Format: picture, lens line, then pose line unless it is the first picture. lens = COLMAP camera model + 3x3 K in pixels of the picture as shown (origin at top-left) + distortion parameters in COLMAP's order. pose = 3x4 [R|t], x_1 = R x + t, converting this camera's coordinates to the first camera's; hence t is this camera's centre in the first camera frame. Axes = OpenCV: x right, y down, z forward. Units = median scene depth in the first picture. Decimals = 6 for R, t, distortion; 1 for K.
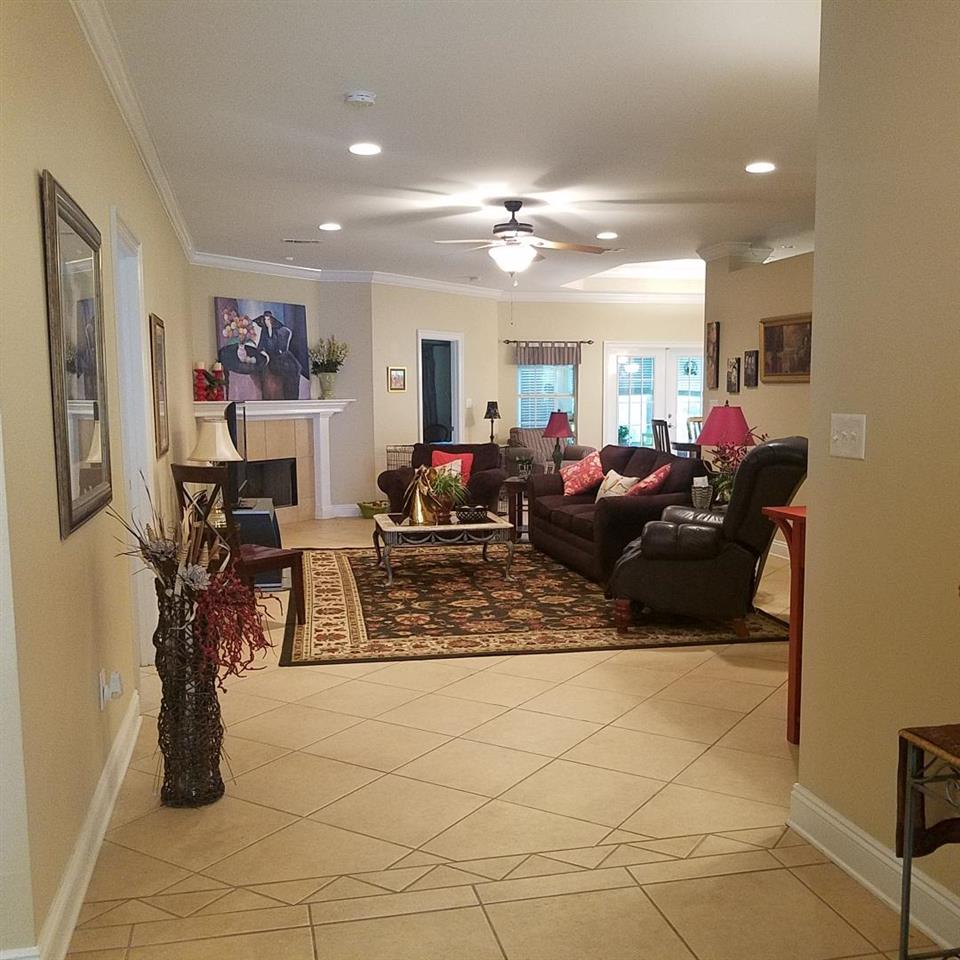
lens RADIAL K [[1007.9, 0, 474.1], [0, 1007.9, 484.3], [0, 0, 1]] dist [-0.019233, 0.000000]
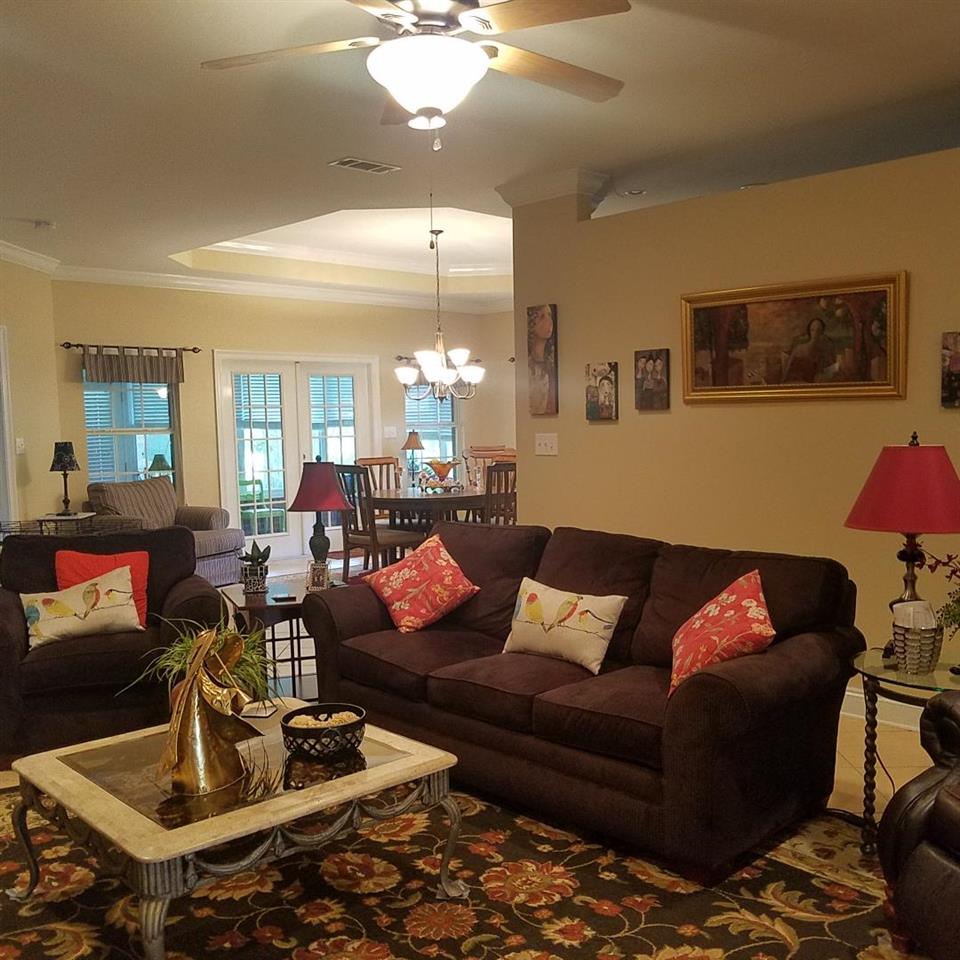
lens RADIAL K [[1007.9, 0, 477.6], [0, 1007.9, 506.7], [0, 0, 1]] dist [-0.019233, 0.000000]
pose [[0.849659, -0.054060, 0.524554, -0.114929], [0.059594, 0.998203, 0.006344, -0.043712], [-0.523954, 0.025870, 0.851354, 0.481958]]
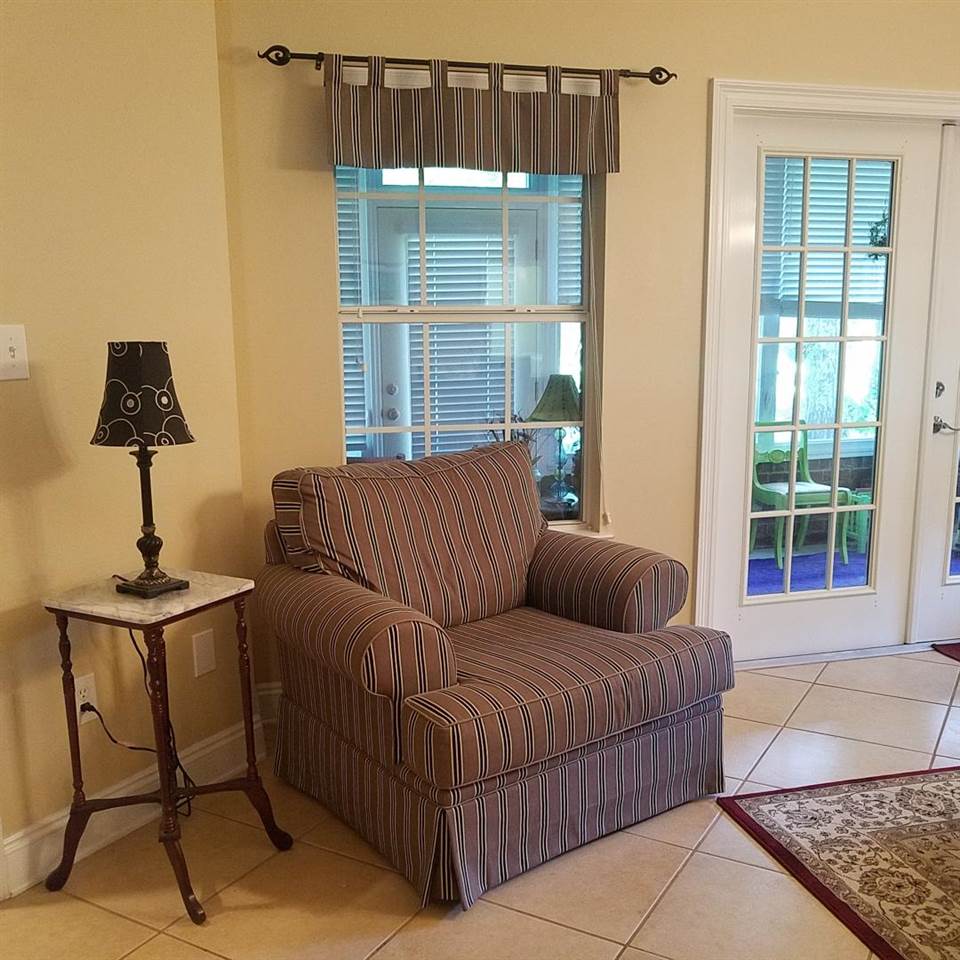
lens RADIAL K [[1007.9, 0, 472.4], [0, 1007.9, 539.3], [0, 0, 1]] dist [-0.019233, 0.000000]
pose [[0.999271, -0.011127, 0.036506, 0.090142], [0.006562, 0.992401, 0.122874, -0.091976], [-0.037596, -0.122545, 0.991751, 1.084069]]
